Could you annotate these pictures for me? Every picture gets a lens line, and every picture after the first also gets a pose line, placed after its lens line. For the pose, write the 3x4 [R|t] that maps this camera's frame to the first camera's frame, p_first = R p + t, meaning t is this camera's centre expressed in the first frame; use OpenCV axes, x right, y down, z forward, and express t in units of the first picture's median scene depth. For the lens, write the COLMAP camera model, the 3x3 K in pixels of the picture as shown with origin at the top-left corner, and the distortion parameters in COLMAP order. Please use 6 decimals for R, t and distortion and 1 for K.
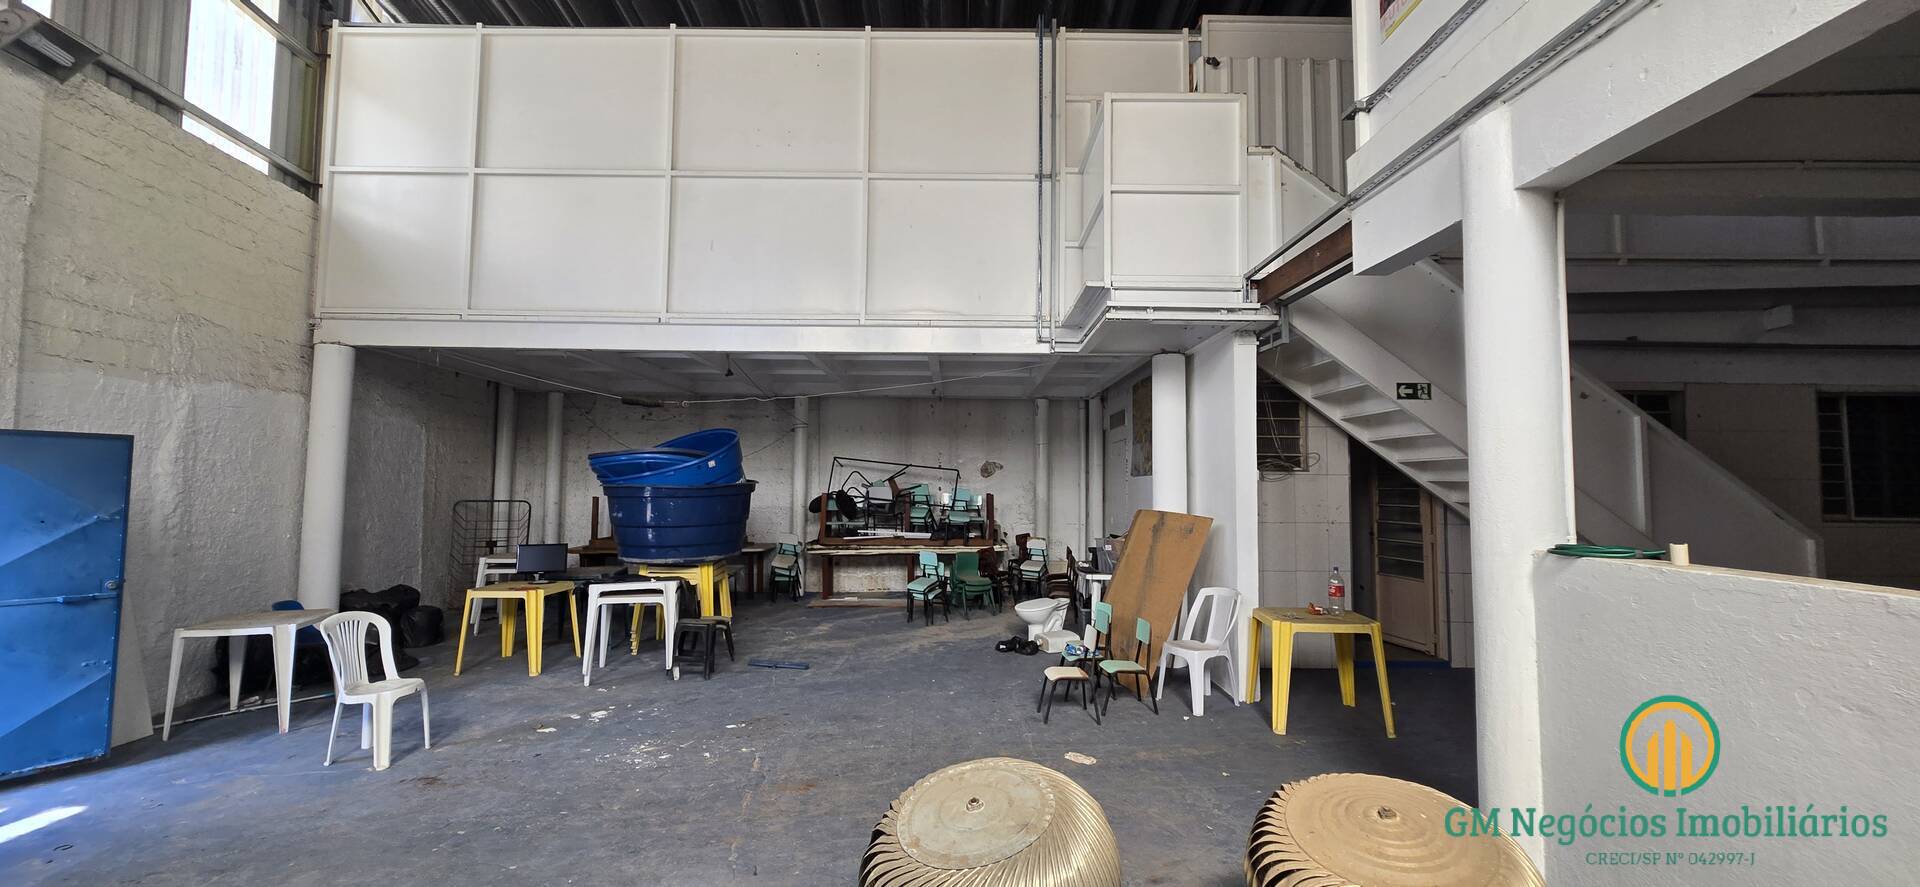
lens RADIAL K [[784.7, 0, 961.2], [0, 784.7, 433.2], [0, 0, 1]] dist [-0.006237, -0.000119]
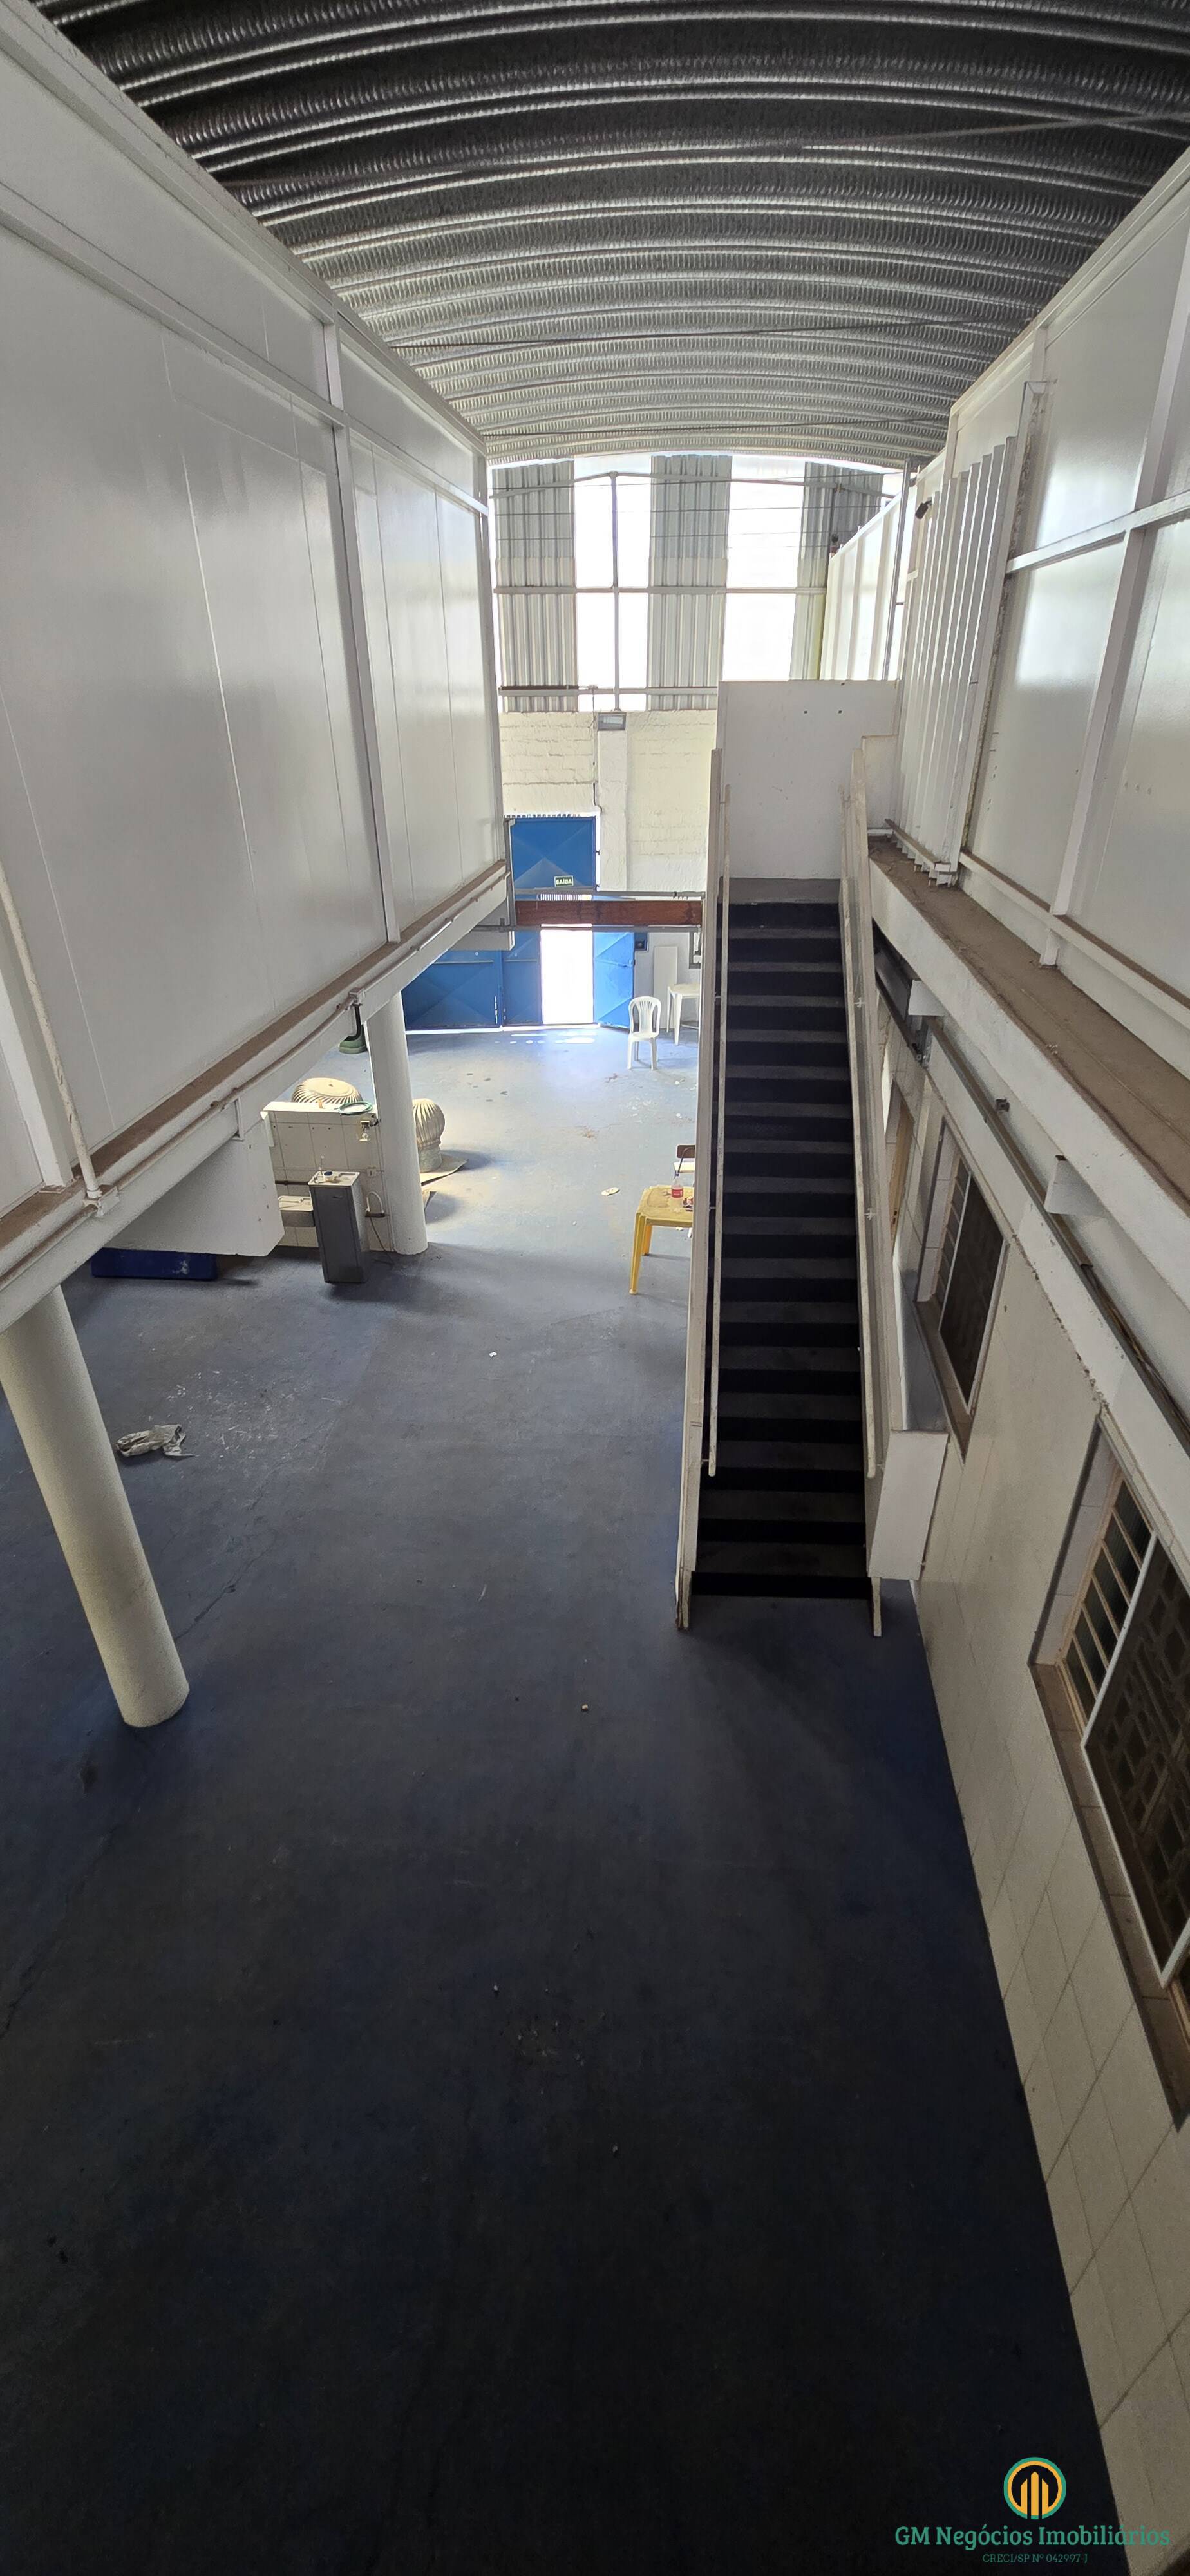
lens RADIAL K [[1052.7, 0, 607.6], [0, 1052.7, 1282.1], [0, 0, 1]] dist [-0.006237, -0.000119]
pose [[-0.072753, 0.486221, -0.870802, 1.796774], [0.063564, 0.873601, 0.482474, -0.412988], [0.995322, -0.020250, -0.094463, 0.945137]]
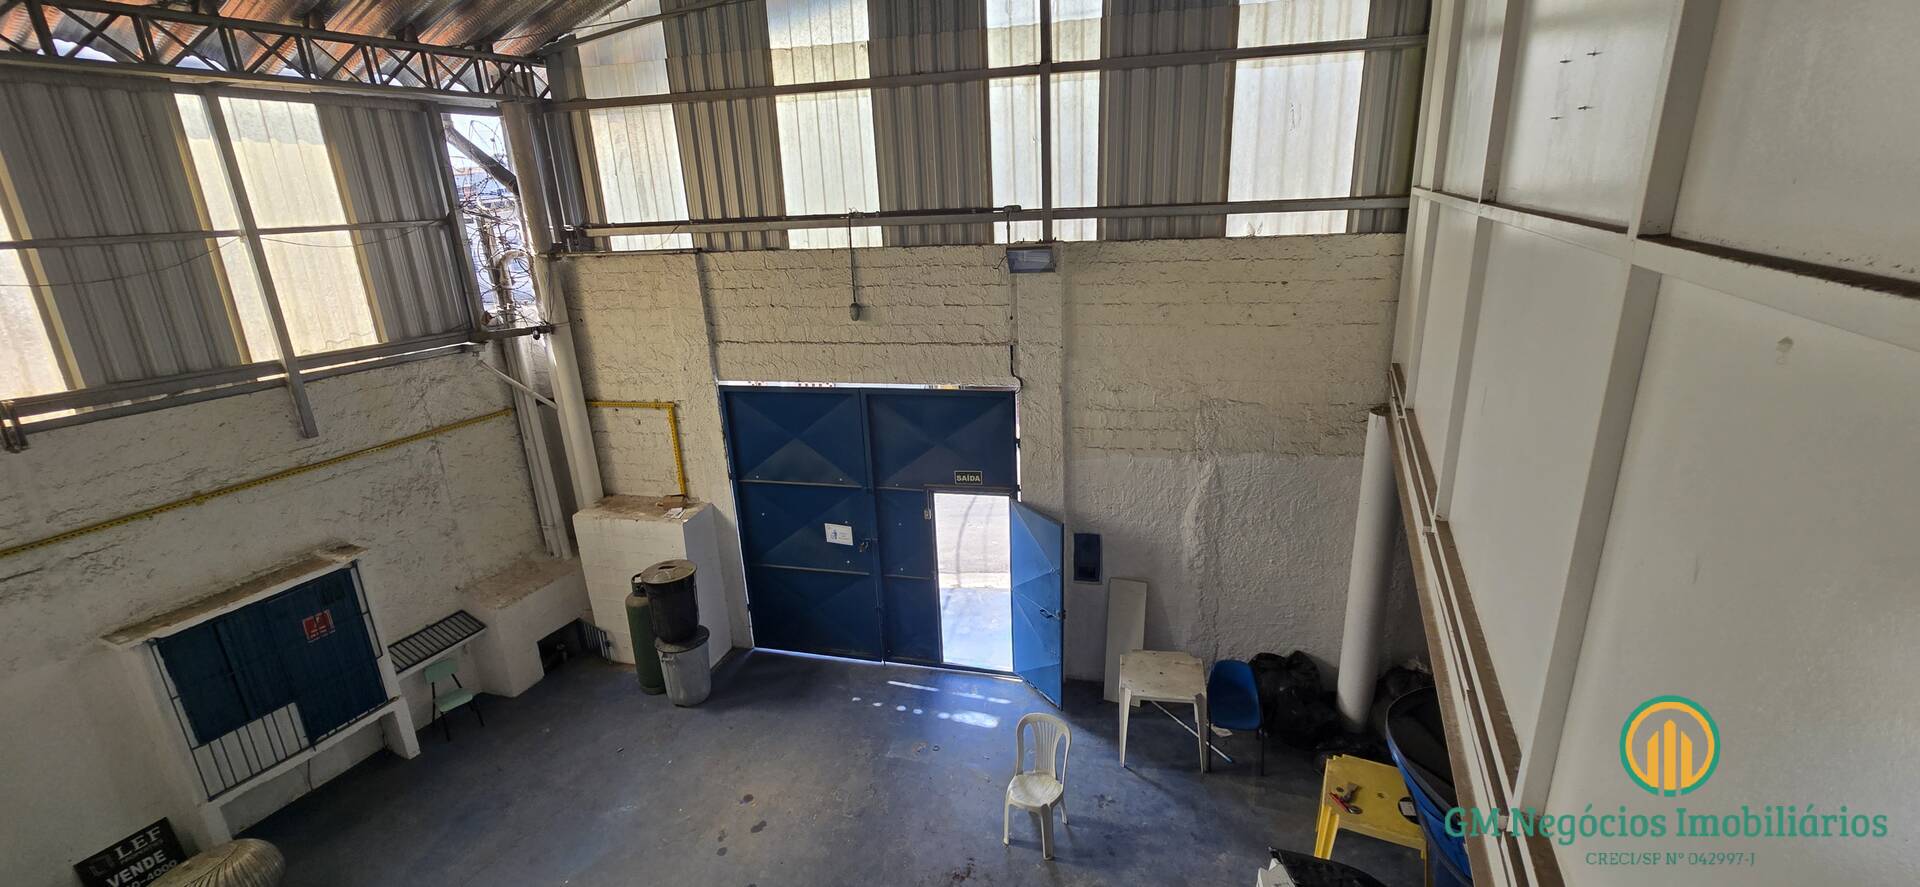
lens RADIAL K [[784.7, 0, 961.2], [0, 784.7, 433.2], [0, 0, 1]] dist [-0.006237, -0.000119]
pose [[-0.394786, 0.263254, -0.880250, 0.187040], [0.087261, 0.964484, 0.249310, -0.420916], [0.914620, 0.021613, -0.403737, 1.114914]]
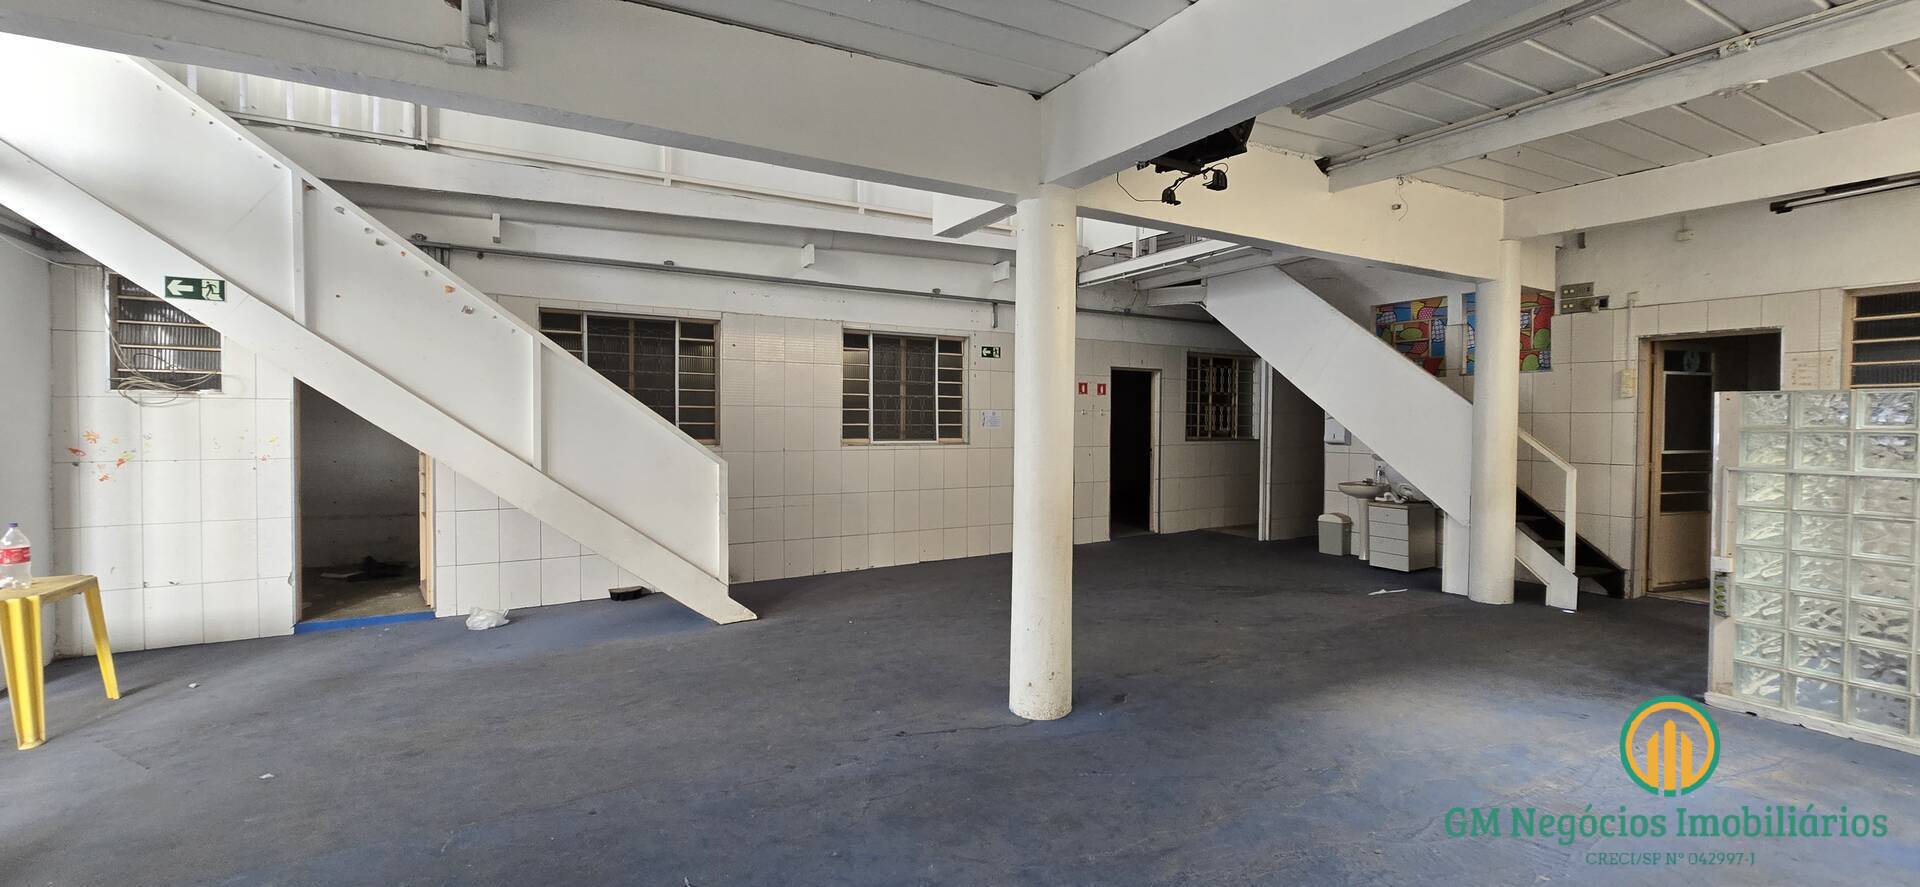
lens RADIAL K [[784.7, 0, 961.2], [0, 784.7, 433.2], [0, 0, 1]] dist [-0.006237, -0.000119]
pose [[0.859666, -0.012948, 0.510692, 0.803095], [-0.028878, 0.996849, 0.073885, 0.009546], [-0.510039, -0.078264, 0.856583, -0.055758]]
